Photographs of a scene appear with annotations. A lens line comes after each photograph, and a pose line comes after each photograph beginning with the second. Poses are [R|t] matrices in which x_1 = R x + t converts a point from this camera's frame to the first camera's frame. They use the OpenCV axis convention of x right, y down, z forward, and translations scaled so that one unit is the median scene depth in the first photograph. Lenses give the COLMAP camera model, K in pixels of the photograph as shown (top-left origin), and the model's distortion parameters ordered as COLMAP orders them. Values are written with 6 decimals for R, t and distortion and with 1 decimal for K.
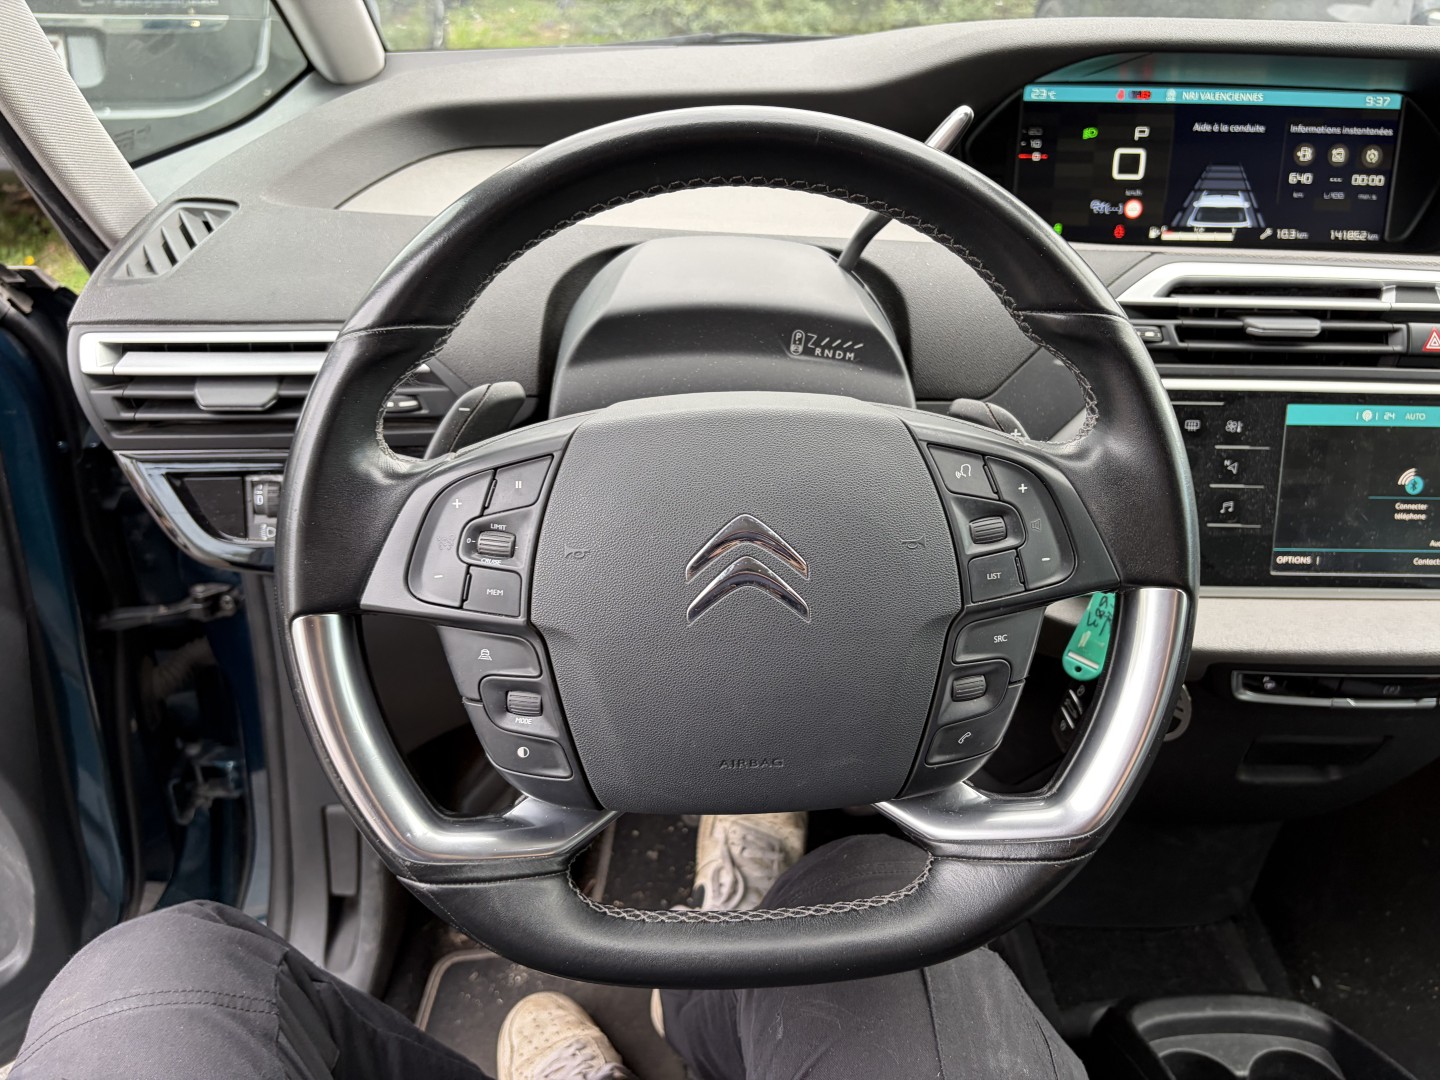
lens RADIAL K [[1059.1, 0, 669.2], [0, 1059.1, 559.4], [0, 0, 1]] dist [0.063853, -0.071882]
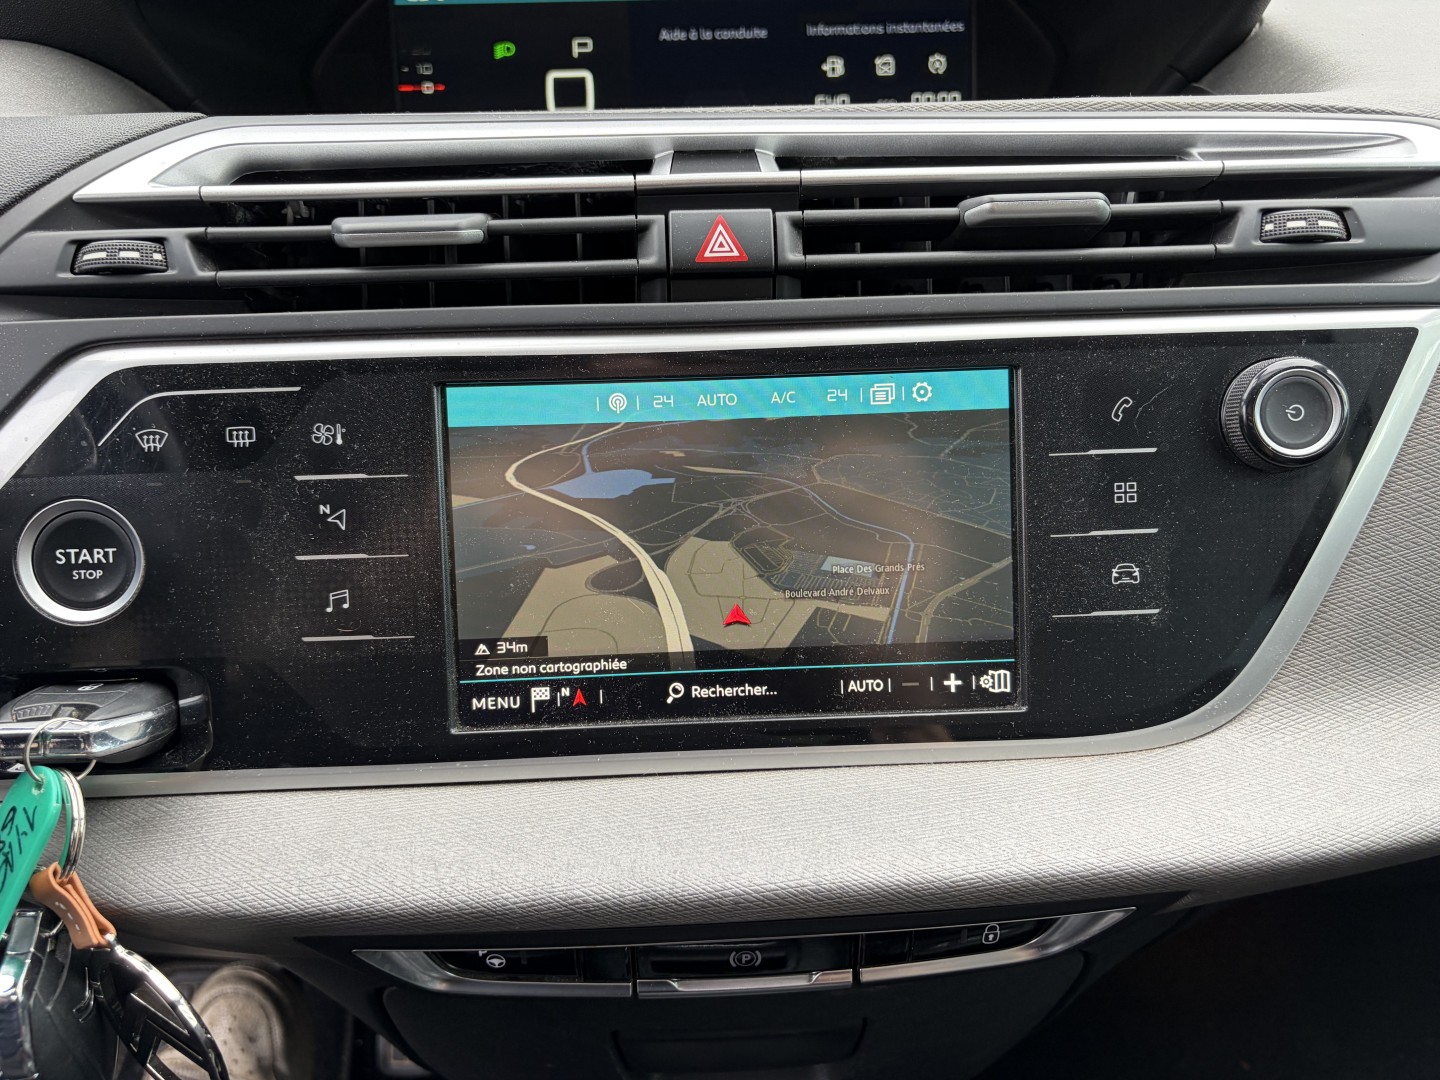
lens RADIAL K [[1059.1, 0, 713.7], [0, 1059.1, 548.2], [0, 0, 1]] dist [0.063853, -0.071882]
pose [[0.998521, -0.053908, 0.006992, 0.498272], [0.054359, 0.990757, -0.124284, -0.002560], [-0.000228, 0.124480, 0.992222, 0.378790]]
